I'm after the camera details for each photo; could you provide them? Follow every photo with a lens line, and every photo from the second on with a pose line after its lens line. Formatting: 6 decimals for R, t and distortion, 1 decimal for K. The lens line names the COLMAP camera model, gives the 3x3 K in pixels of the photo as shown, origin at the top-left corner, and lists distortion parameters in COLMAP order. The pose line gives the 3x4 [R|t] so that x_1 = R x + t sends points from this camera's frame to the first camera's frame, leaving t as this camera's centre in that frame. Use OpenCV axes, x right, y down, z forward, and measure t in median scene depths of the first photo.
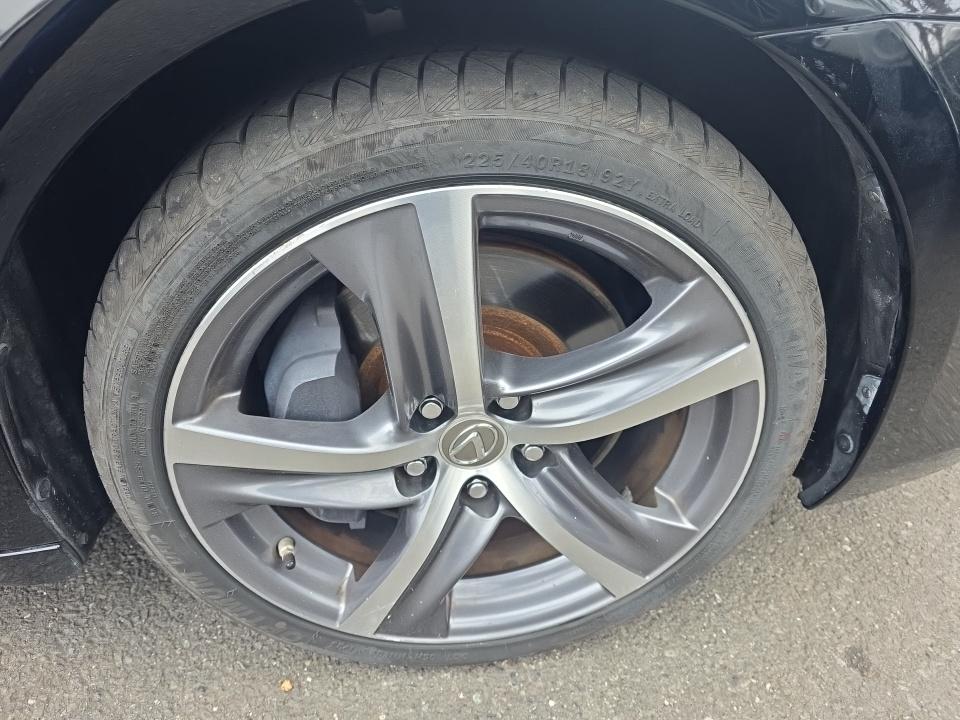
lens RADIAL K [[646.9, 0, 475.9], [0, 646.9, 357.7], [0, 0, 1]] dist [0.011933, -0.010747]
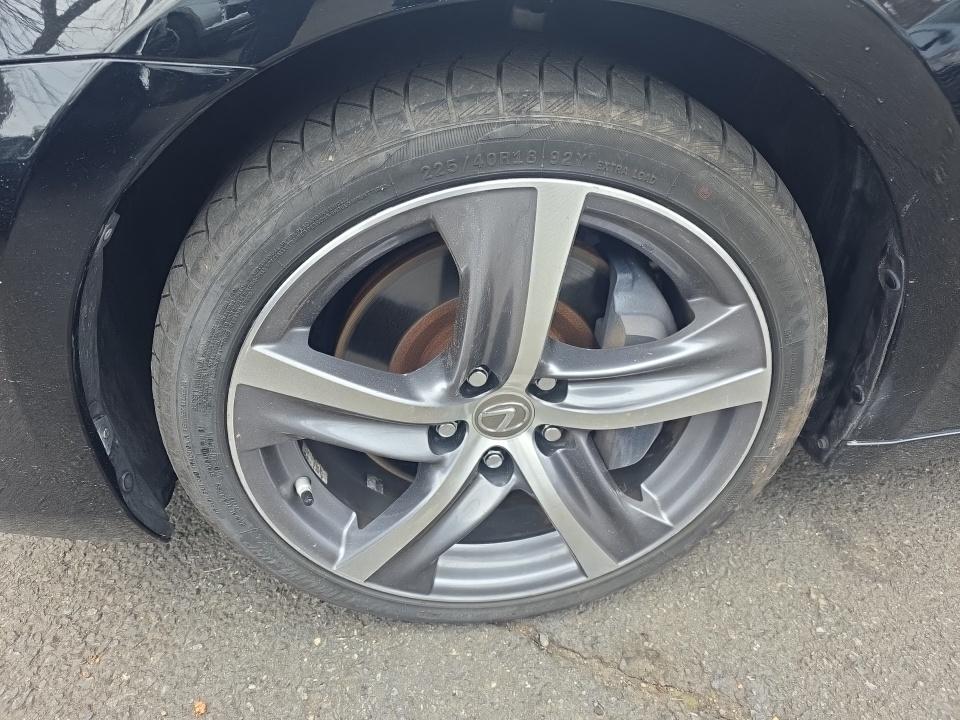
lens RADIAL K [[646.9, 0, 478.4], [0, 646.9, 361.3], [0, 0, 1]] dist [0.011933, -0.010747]
pose [[0.972780, 0.179608, 0.146424, -0.222006], [-0.179452, 0.983662, -0.014382, 0.065386], [-0.146615, -0.012286, 0.989117, -0.067276]]
